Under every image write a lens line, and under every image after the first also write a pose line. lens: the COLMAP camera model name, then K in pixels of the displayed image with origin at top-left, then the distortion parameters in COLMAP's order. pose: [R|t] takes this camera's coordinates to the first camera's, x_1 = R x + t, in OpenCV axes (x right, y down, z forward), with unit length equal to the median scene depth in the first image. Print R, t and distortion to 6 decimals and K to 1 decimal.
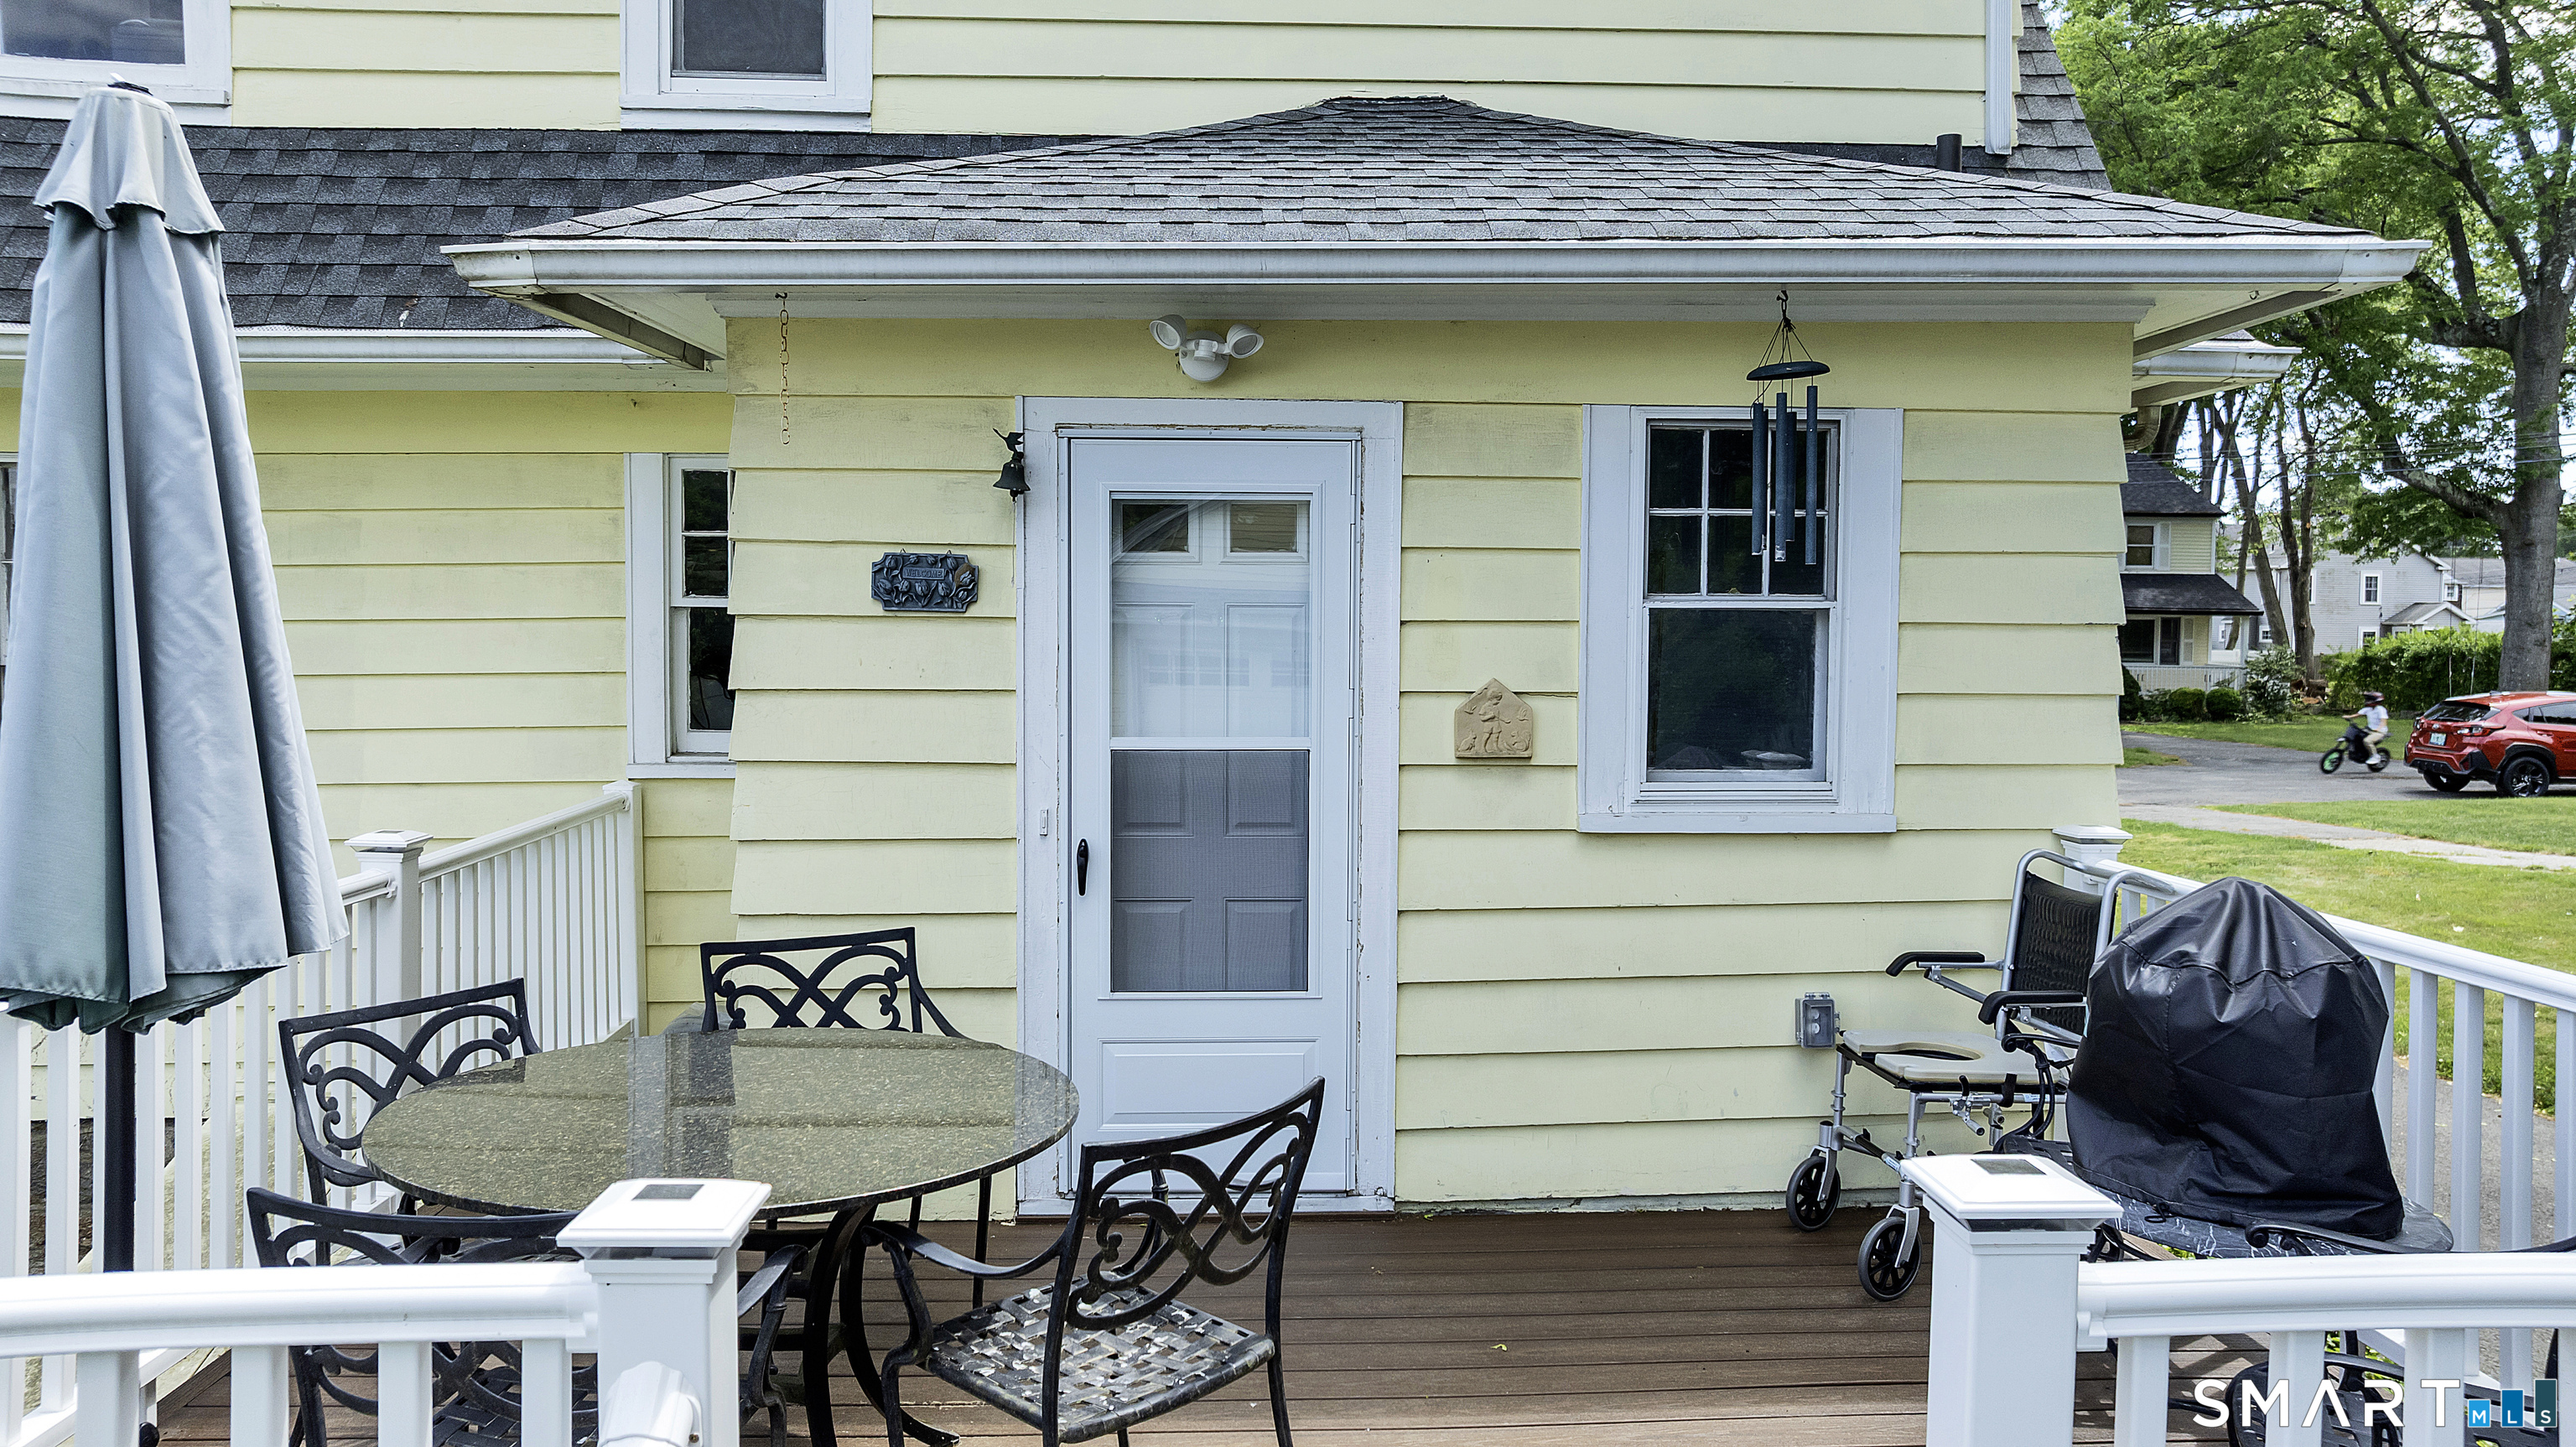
lens RADIAL K [[1842.6, 0, 1288.0], [0, 1842.6, 723.5], [0, 0, 1]] dist [-0.010304, -0.001239]
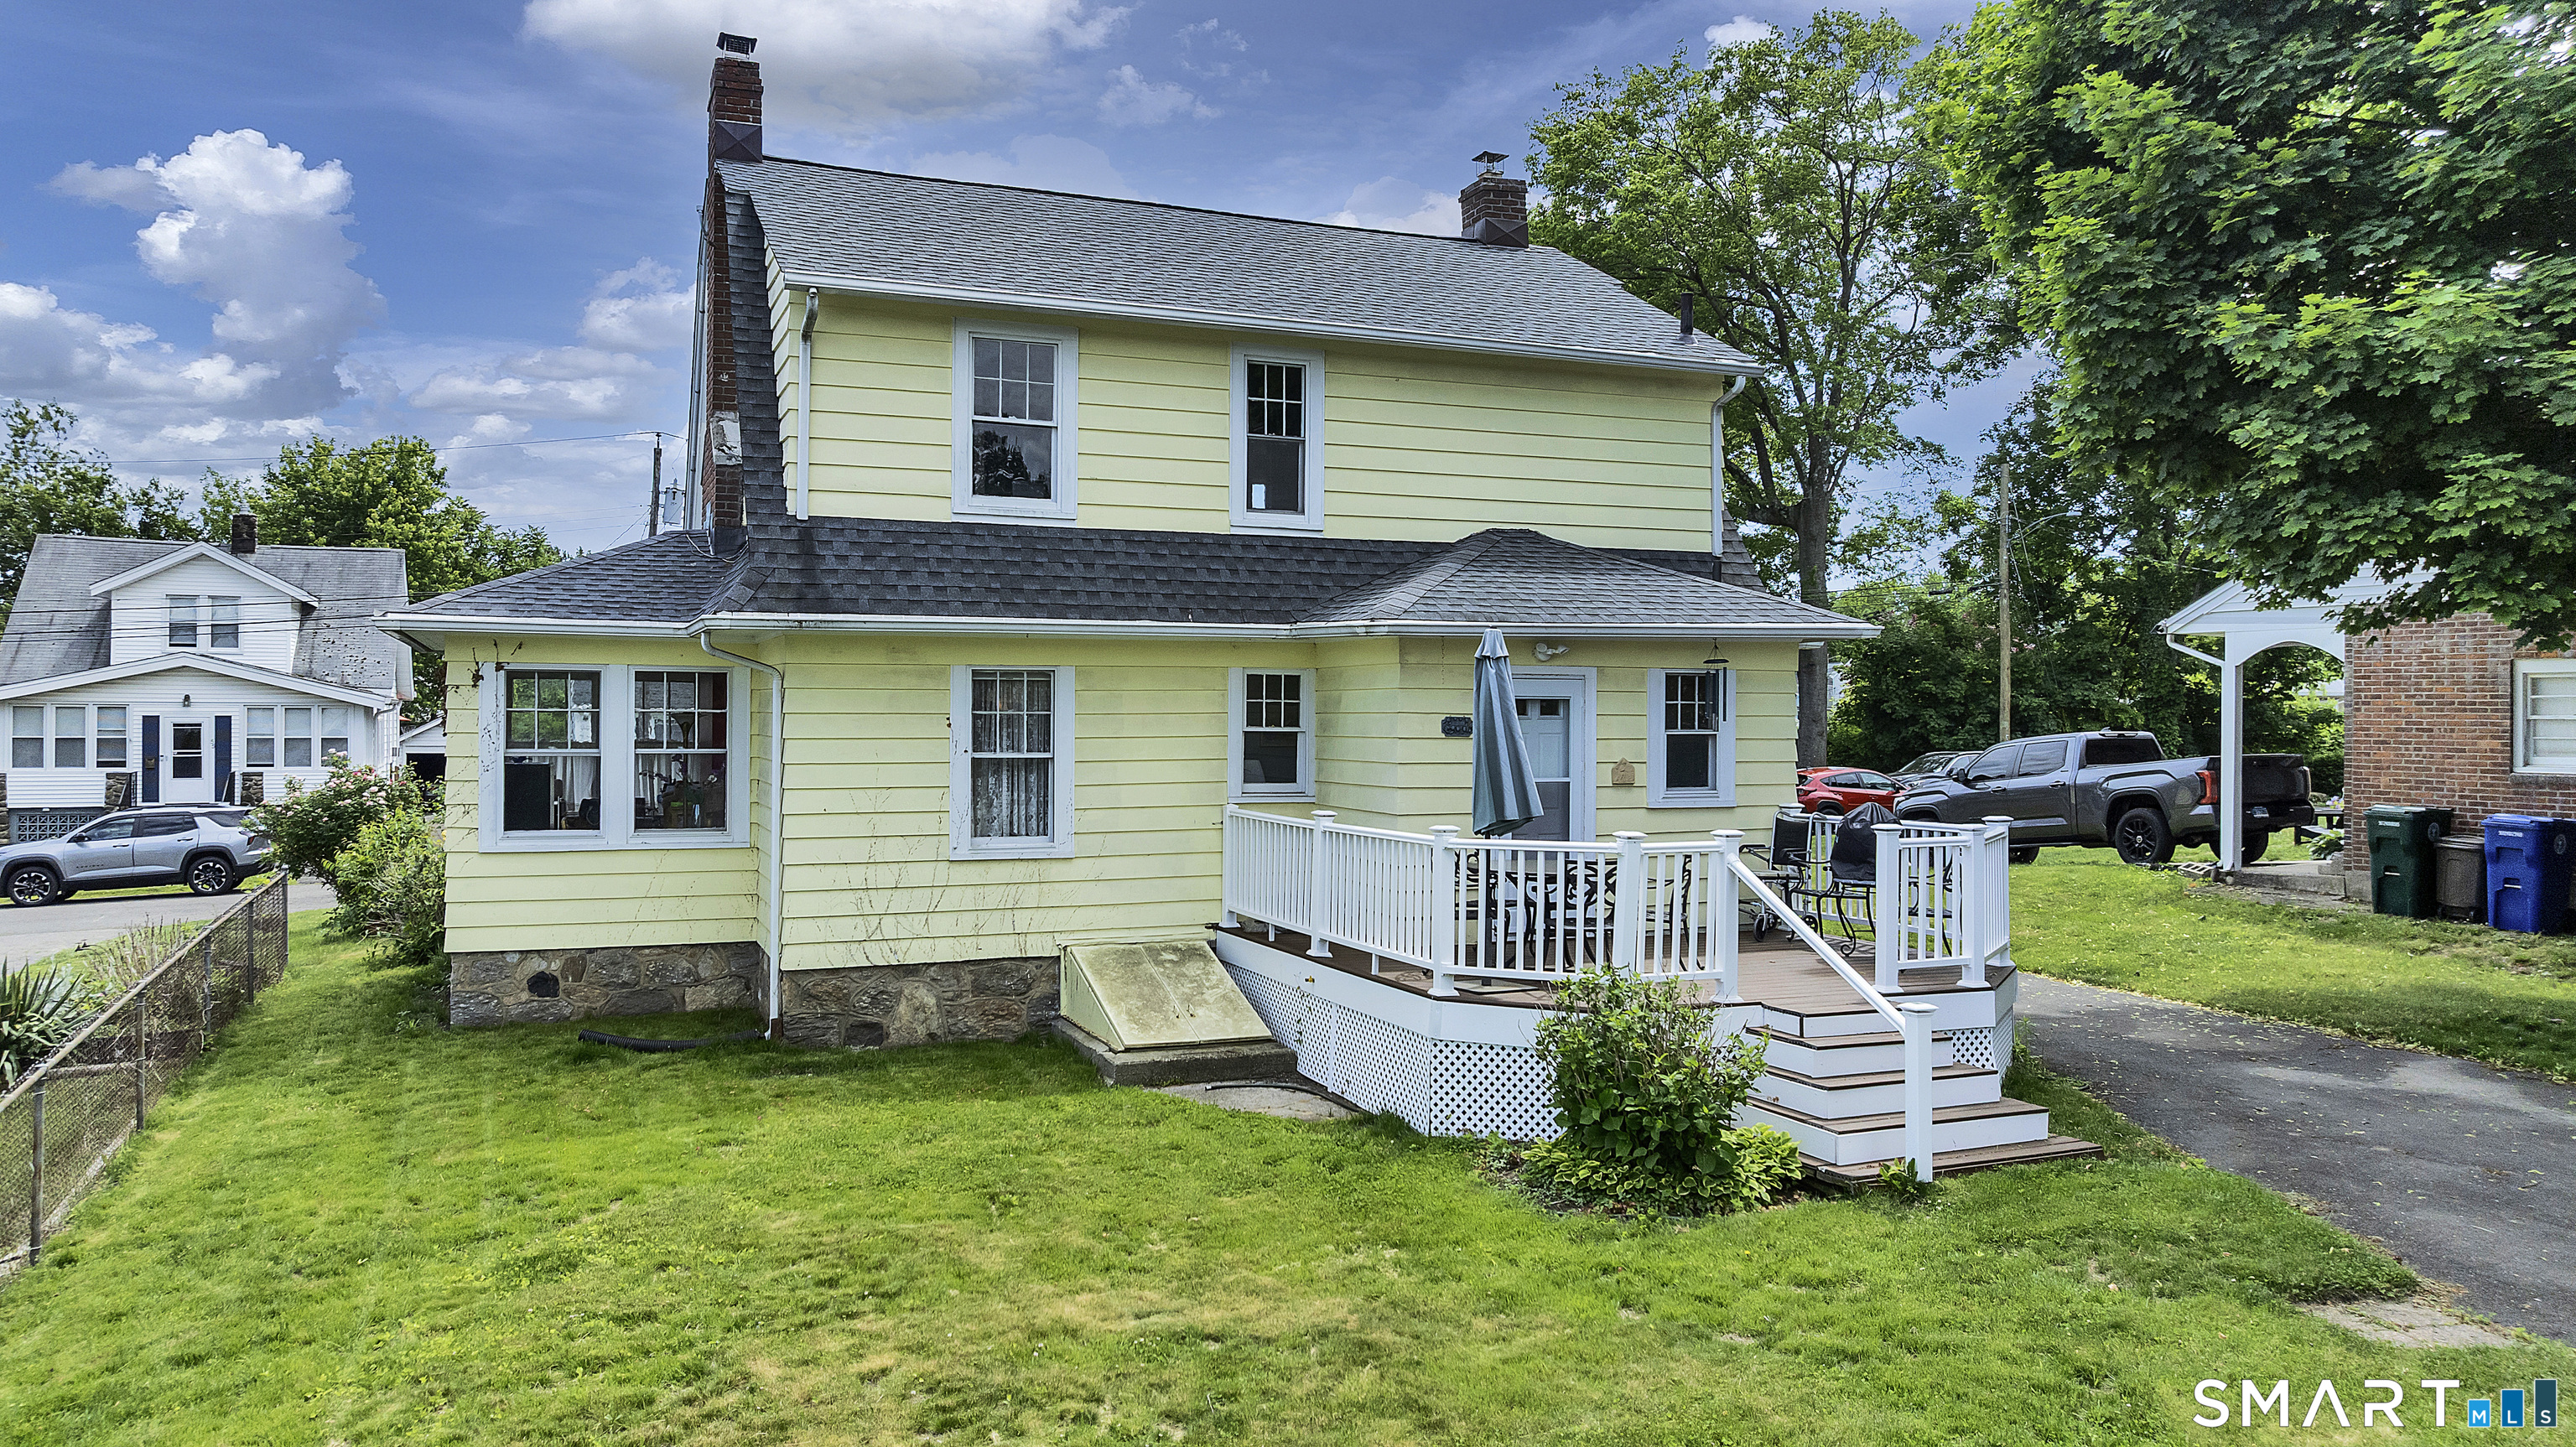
lens RADIAL K [[1842.6, 0, 1288.0], [0, 1842.6, 723.5], [0, 0, 1]] dist [-0.010304, -0.001239]
pose [[0.942223, -0.002116, 0.334978, -1.400708], [0.016252, 0.999091, -0.039402, 0.028713], [-0.334591, 0.042570, 0.941402, -1.642454]]
